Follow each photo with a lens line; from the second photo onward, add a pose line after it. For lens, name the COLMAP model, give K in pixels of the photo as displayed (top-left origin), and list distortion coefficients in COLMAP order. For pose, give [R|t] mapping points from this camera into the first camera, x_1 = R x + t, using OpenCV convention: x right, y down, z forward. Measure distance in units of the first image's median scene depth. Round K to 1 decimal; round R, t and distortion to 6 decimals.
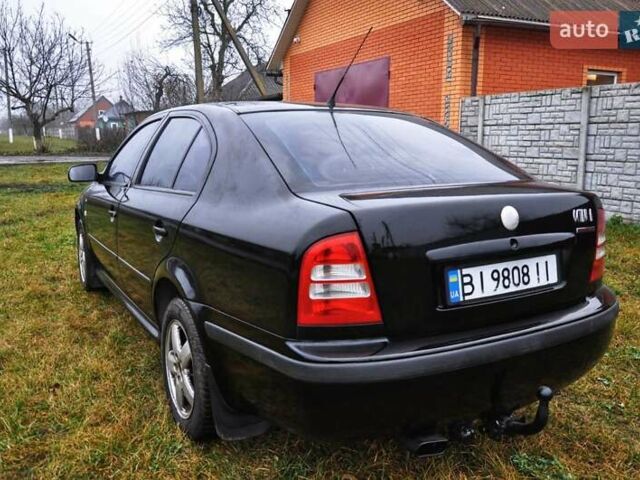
lens RADIAL K [[579.5, 0, 320.0], [0, 579.5, 240.0], [0, 0, 1]] dist [0.000437, 0.004413]
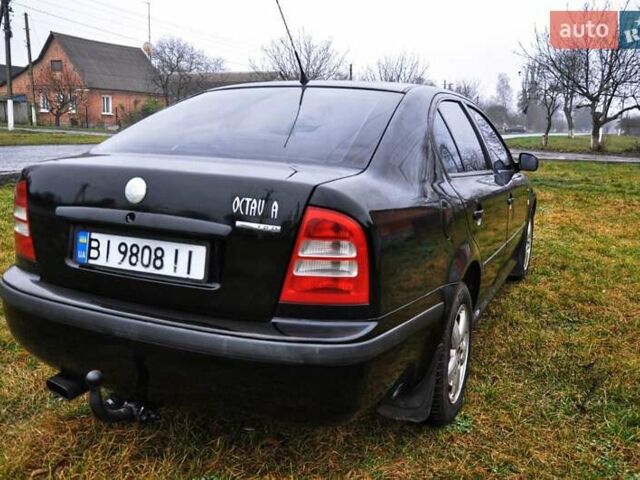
lens RADIAL K [[579.5, 0, 320.0], [0, 579.5, 240.0], [0, 0, 1]] dist [0.000437, 0.004413]
pose [[0.585917, 0.169563, -0.792433, 0.266682], [-0.169654, 0.981861, 0.084656, -0.018923], [0.792413, 0.084838, 0.604056, 0.145511]]
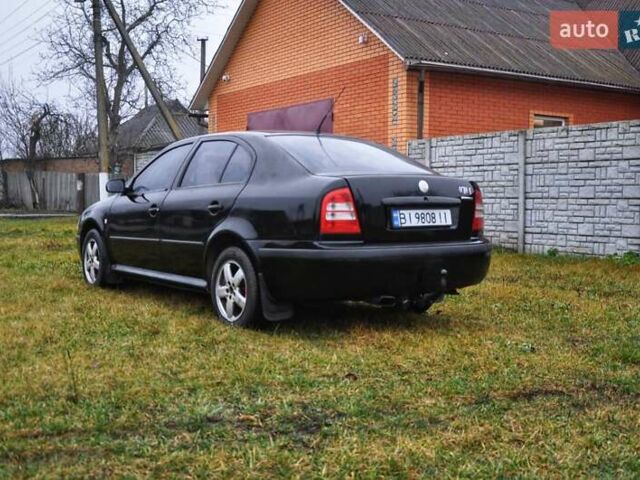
lens RADIAL K [[770.5, 0, 320.0], [0, 770.5, 240.0], [0, 0, 1]] dist [-0.005248, 0.001311]
pose [[0.993624, -0.004099, 0.112673, -0.065299], [0.017608, 0.992718, -0.119165, 0.093939], [-0.111364, 0.120389, 0.986461, -0.315150]]
